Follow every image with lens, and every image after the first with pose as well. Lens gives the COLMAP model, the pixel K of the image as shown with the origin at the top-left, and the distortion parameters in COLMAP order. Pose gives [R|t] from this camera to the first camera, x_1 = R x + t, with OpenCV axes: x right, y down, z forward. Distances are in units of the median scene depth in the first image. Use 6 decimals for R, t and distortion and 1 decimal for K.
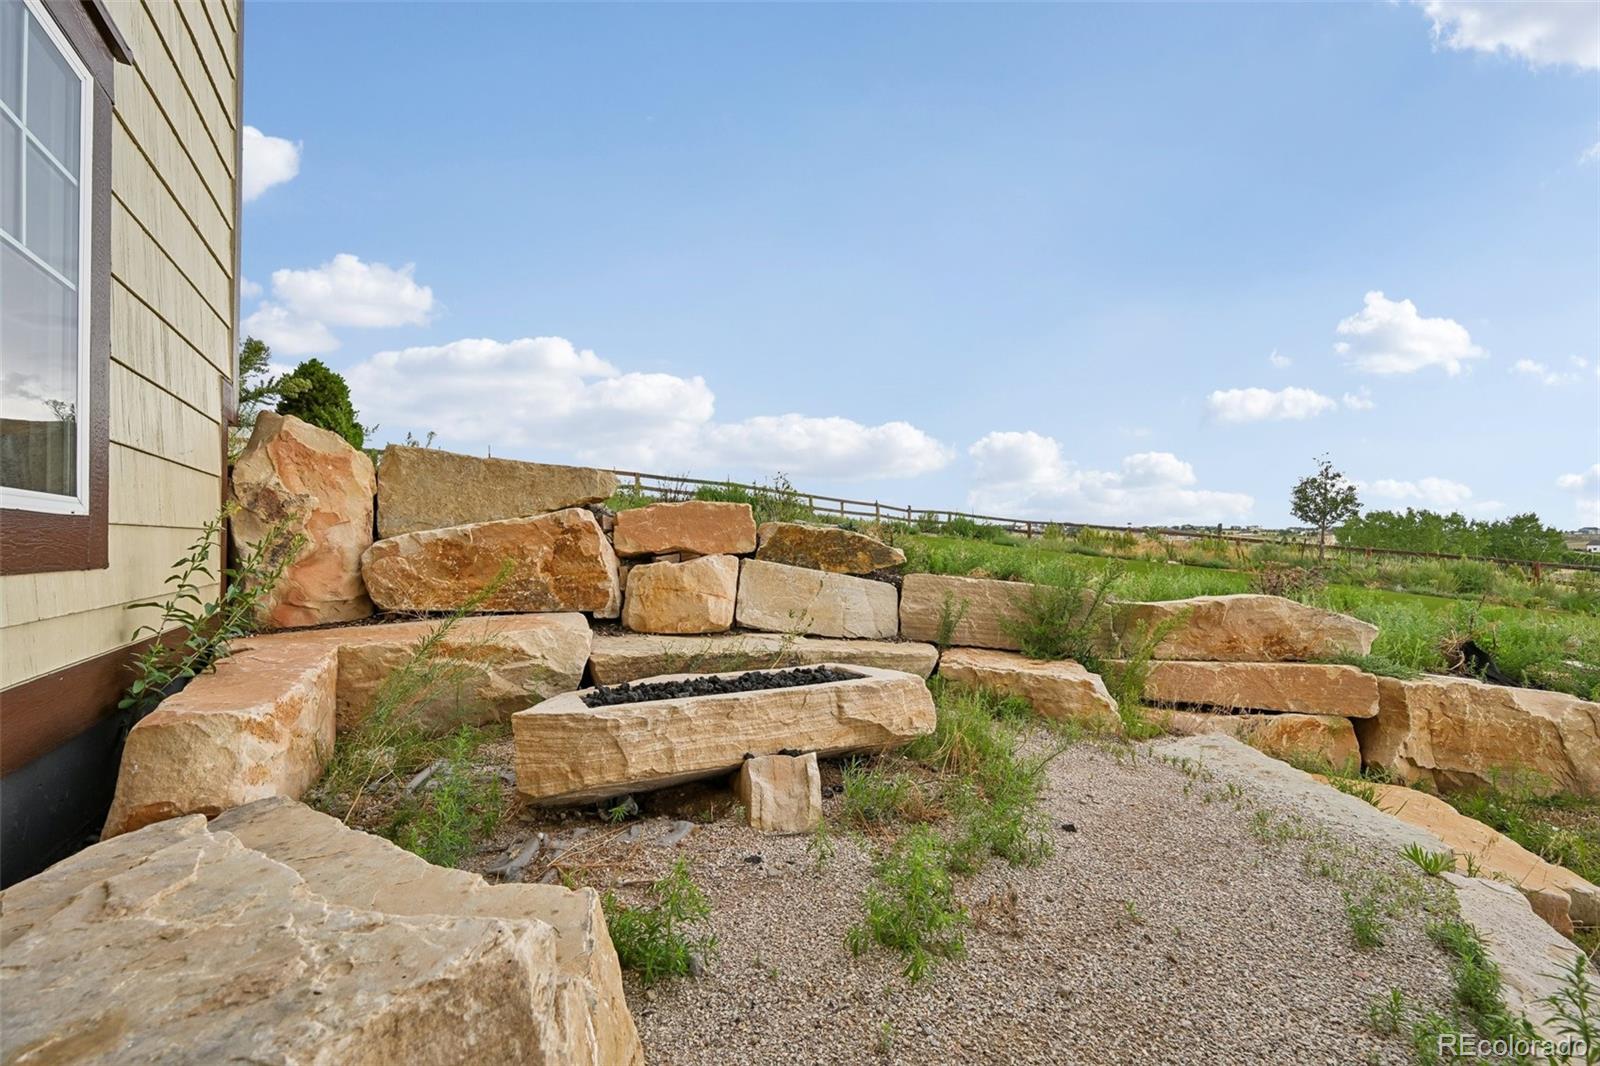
lens RADIAL K [[625.1, 0, 800.0], [0, 625.1, 533.0], [0, 0, 1]] dist [-0.000023, 0.000005]
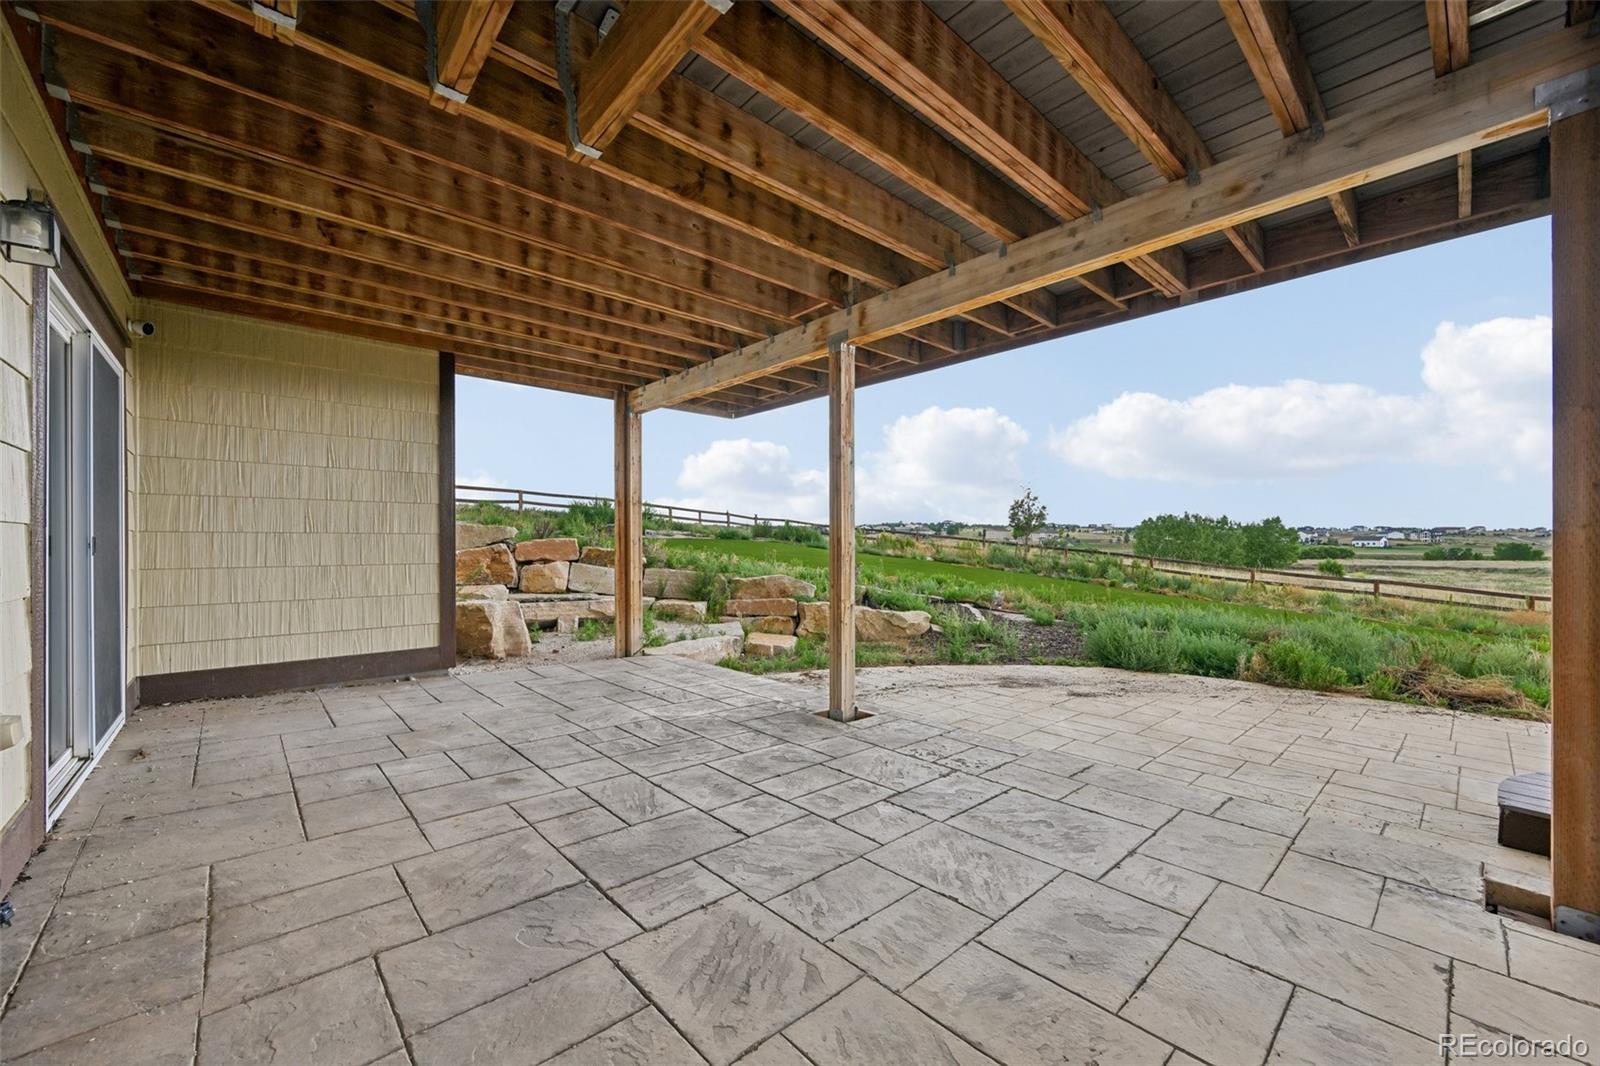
lens RADIAL K [[625.1, 0, 800.0], [0, 625.1, 533.0], [0, 0, 1]] dist [-0.000023, 0.000005]
pose [[0.985680, -0.001955, 0.168618, 0.379093], [0.001381, 0.999993, 0.003522, -0.082198], [-0.168623, -0.003239, 0.985675, -1.558615]]
